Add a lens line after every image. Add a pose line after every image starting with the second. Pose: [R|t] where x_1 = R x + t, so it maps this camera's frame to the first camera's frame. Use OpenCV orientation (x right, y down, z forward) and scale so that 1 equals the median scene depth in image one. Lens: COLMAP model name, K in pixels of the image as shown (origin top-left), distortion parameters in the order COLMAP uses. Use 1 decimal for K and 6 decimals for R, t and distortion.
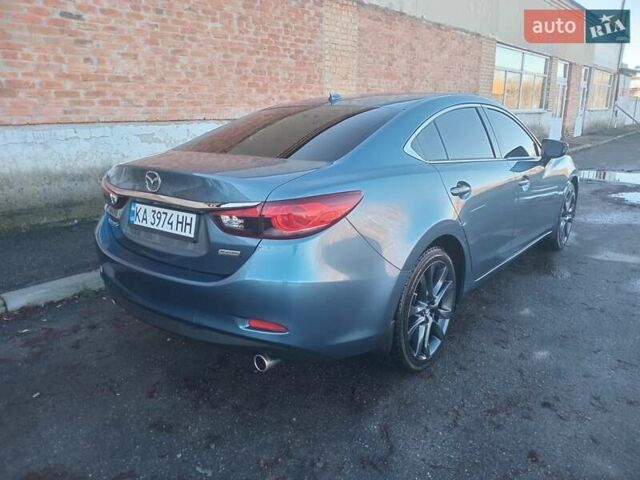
lens RADIAL K [[473.6, 0, 319.5], [0, 473.6, 247.2], [0, 0, 1]] dist [0.049109, -0.063814]
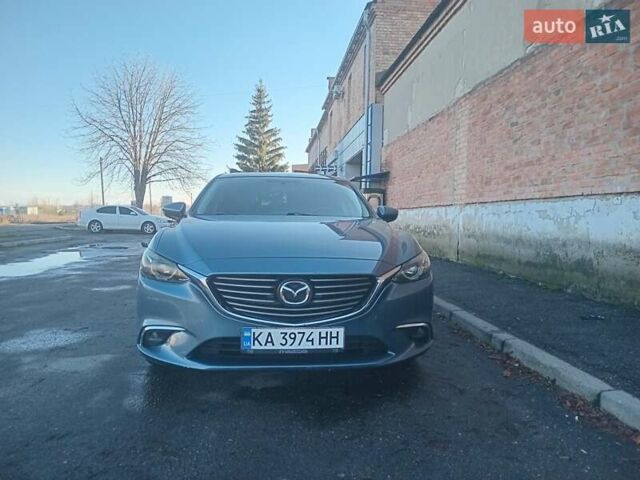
lens RADIAL K [[473.6, 0, 317.1], [0, 473.6, 245.5], [0, 0, 1]] dist [0.049109, -0.063814]
pose [[-0.703667, 0.045520, -0.709070, 0.761802], [-0.198591, 0.945575, 0.257780, -0.353014], [0.682213, 0.322206, -0.656330, 1.442771]]
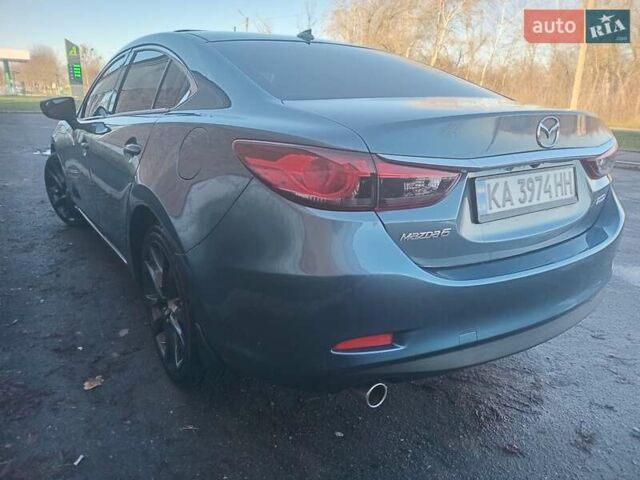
lens RADIAL K [[473.6, 0, 316.5], [0, 473.6, 240.9], [0, 0, 1]] dist [0.049109, -0.063814]
pose [[0.295846, -0.262210, 0.918543, -0.454397], [0.244498, 0.950342, 0.192539, -0.083235], [-0.923415, 0.167620, 0.345265, 0.453004]]
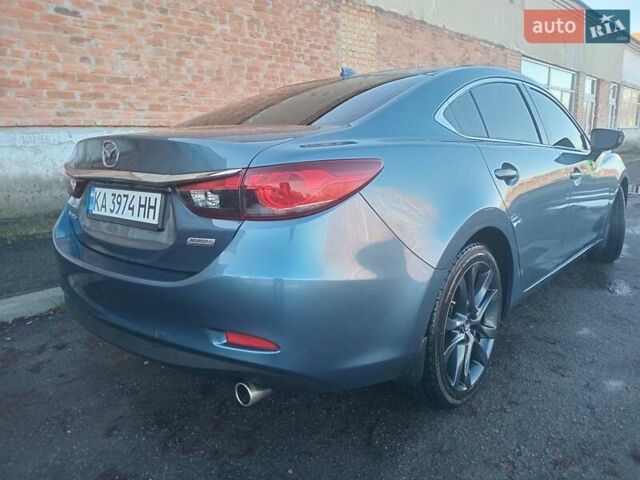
lens RADIAL K [[473.6, 0, 319.7], [0, 473.6, 248.1], [0, 0, 1]] dist [0.049109, -0.063814]
pose [[0.999082, -0.002722, -0.042744, 0.010086], [0.000449, 0.998589, -0.053106, 0.023181], [0.042828, 0.053038, 0.997674, 0.102648]]
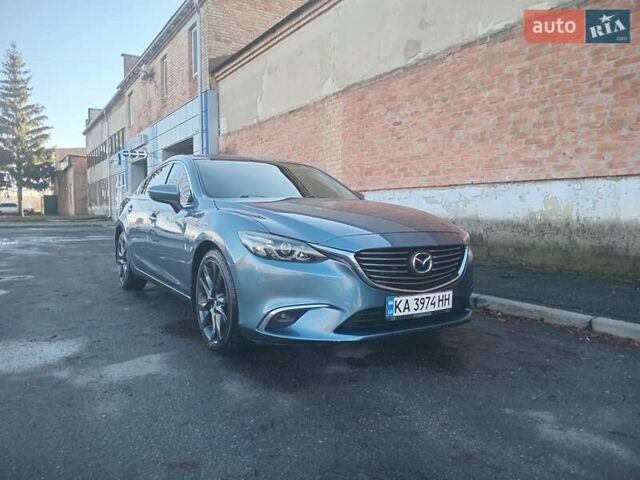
lens RADIAL K [[473.6, 0, 317.9], [0, 473.6, 247.9], [0, 0, 1]] dist [0.049109, -0.063814]
pose [[-0.303658, 0.086234, -0.948871, 0.984316], [-0.260083, 0.950571, 0.169621, -0.257245], [0.916596, 0.298292, -0.266221, 1.160508]]
